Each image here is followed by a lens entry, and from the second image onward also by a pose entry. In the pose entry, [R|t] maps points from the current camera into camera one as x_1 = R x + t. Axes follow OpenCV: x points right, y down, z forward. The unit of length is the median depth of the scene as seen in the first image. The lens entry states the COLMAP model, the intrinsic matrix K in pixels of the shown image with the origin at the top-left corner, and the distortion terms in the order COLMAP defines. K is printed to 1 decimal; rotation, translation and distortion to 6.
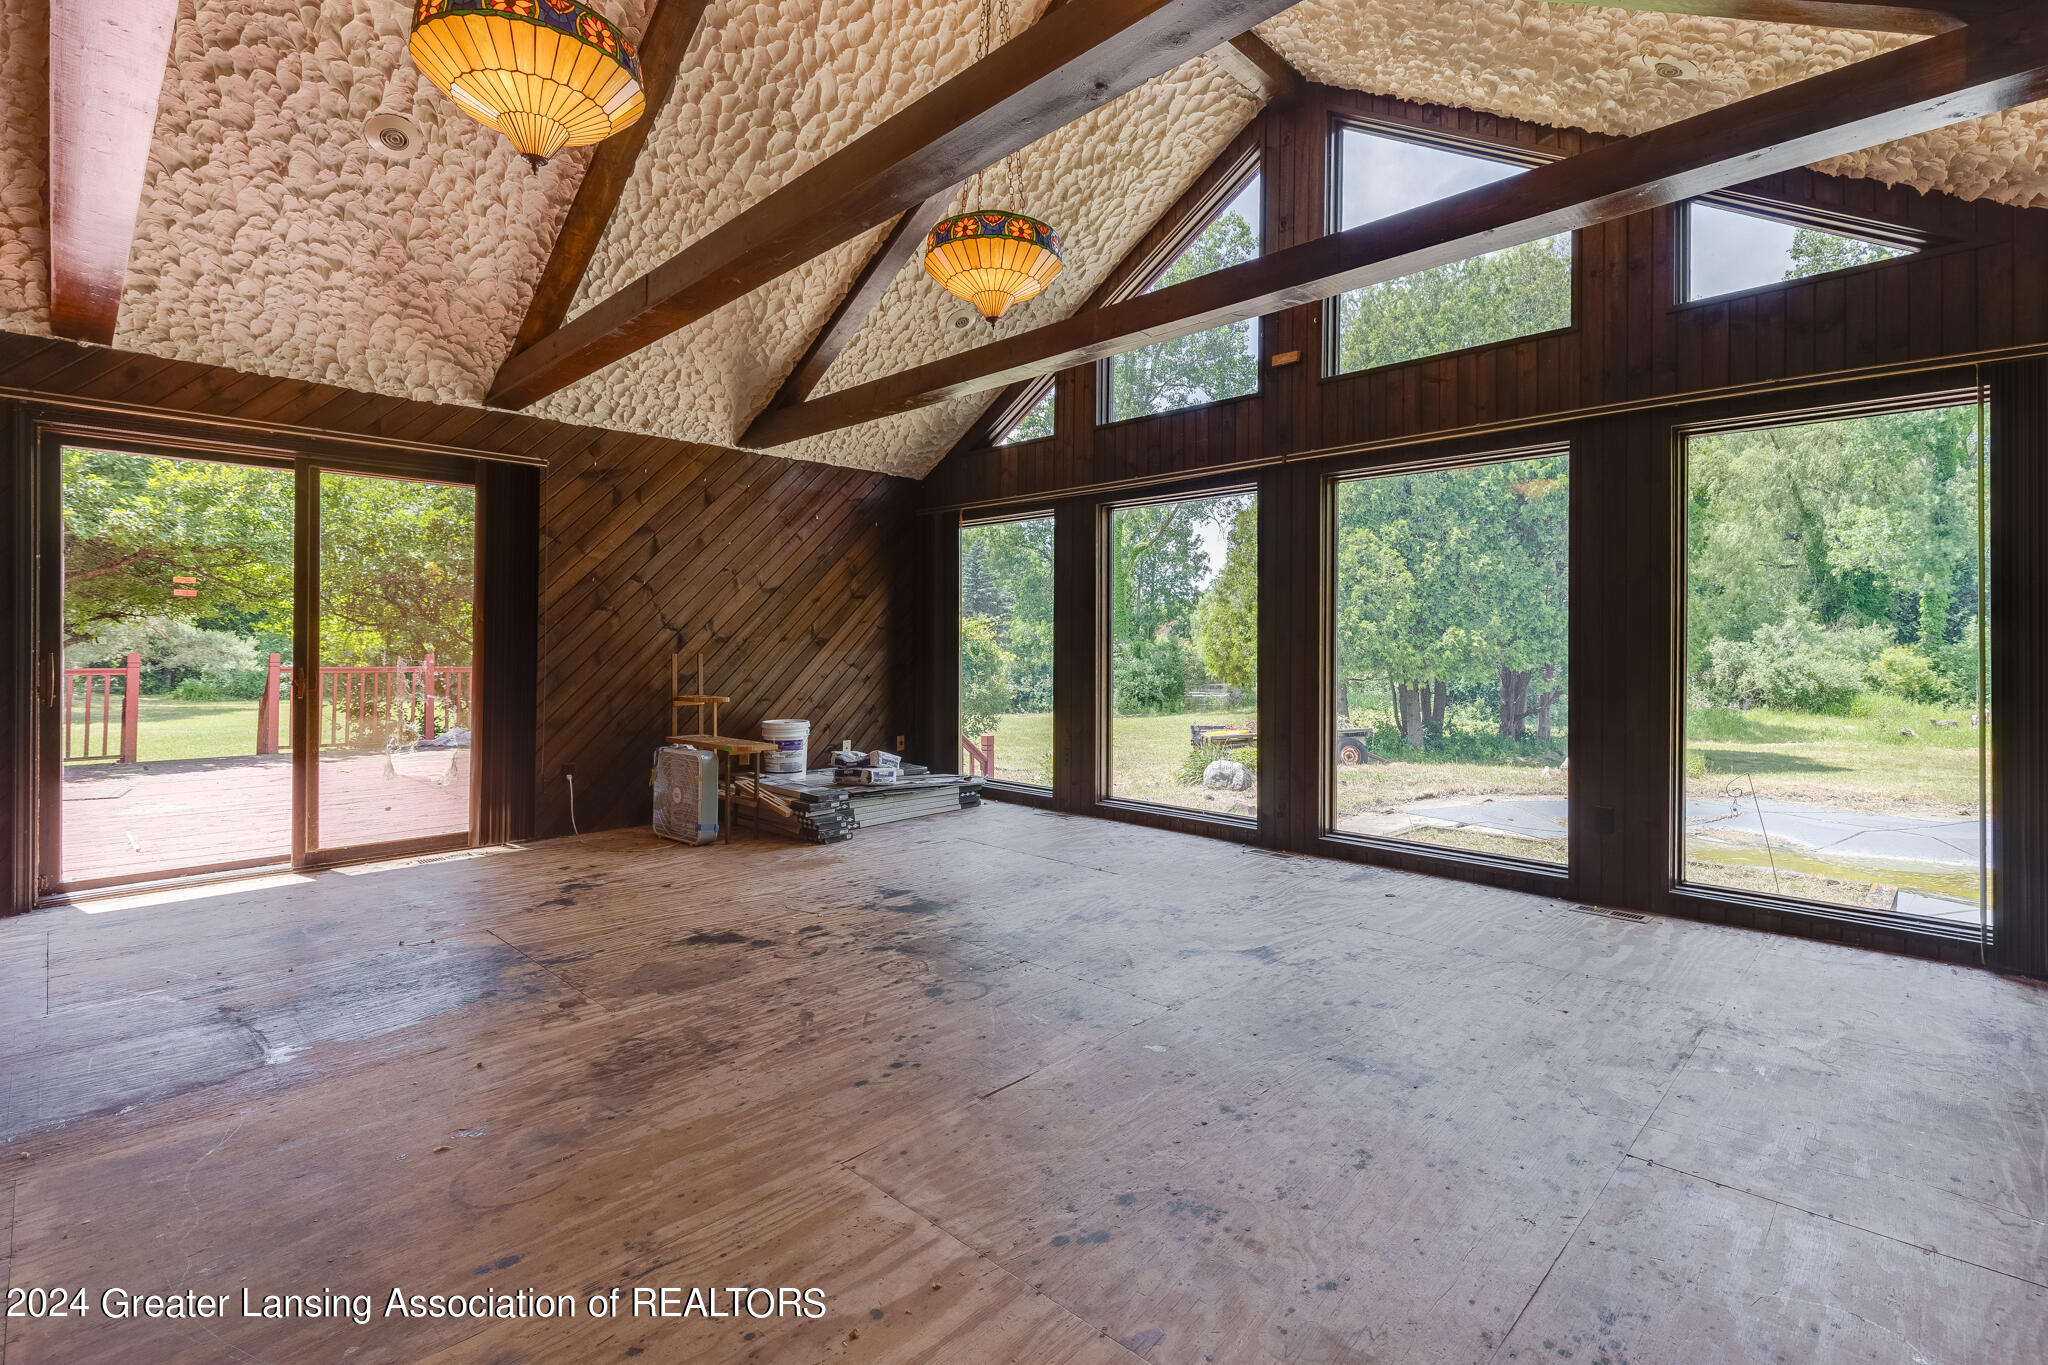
lens RADIAL K [[938.4, 0, 1031.2], [0, 938.4, 666.5], [0, 0, 1]] dist [0.004825, -0.000096]
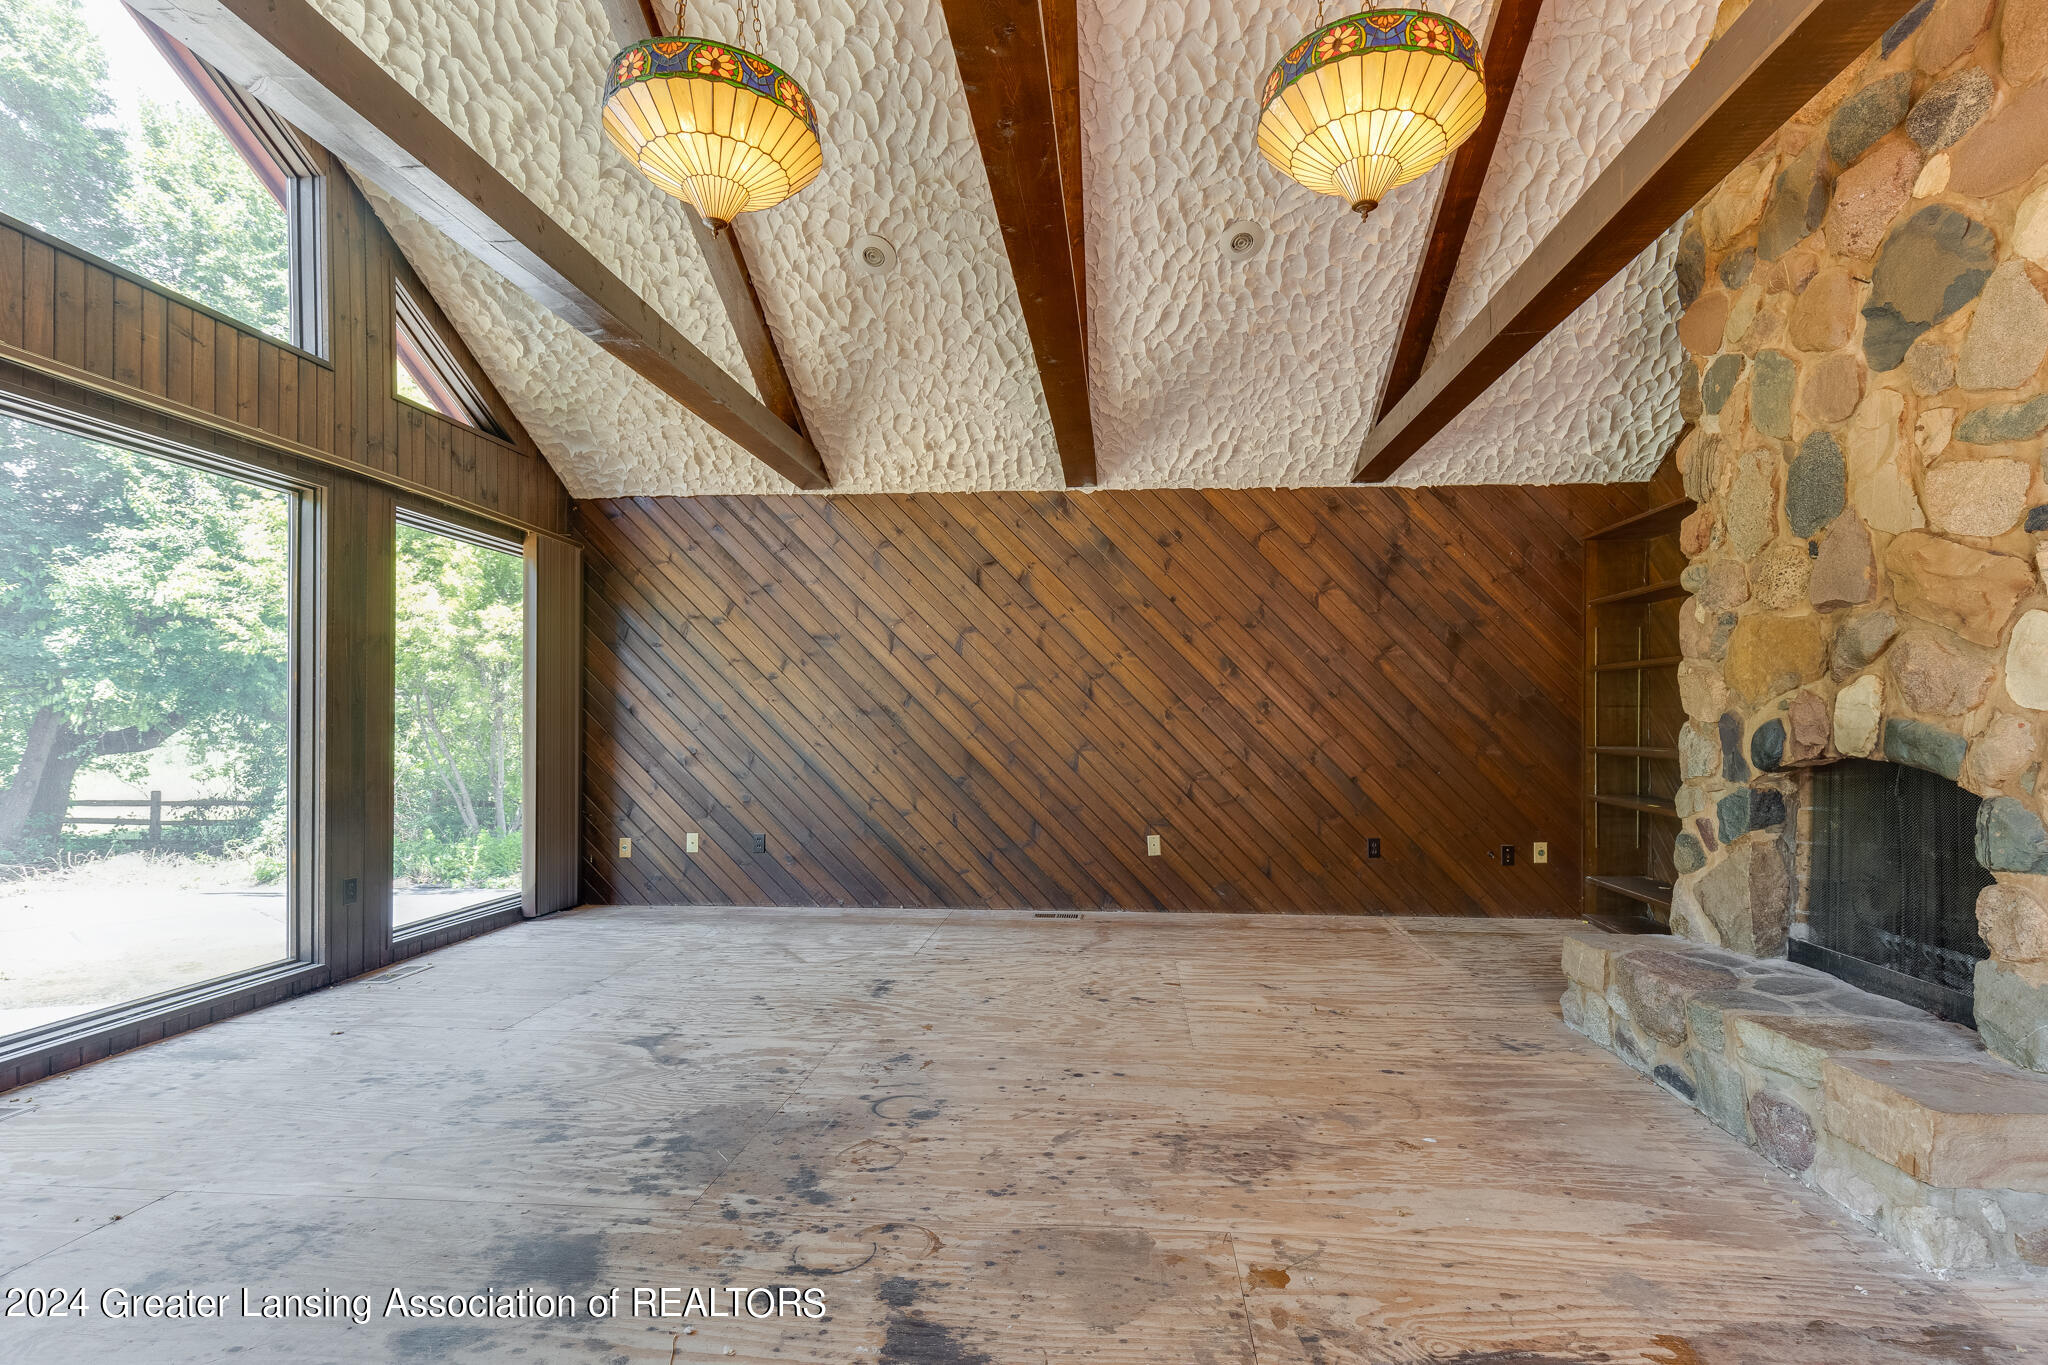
lens RADIAL K [[938.4, 0, 1032.7], [0, 938.4, 700.2], [0, 0, 1]] dist [0.004825, -0.000096]
pose [[-0.614537, 0.011245, 0.788808, -0.903558], [0.007526, 0.999936, -0.008391, -0.037141], [-0.788852, 0.000780, -0.614583, 1.523917]]
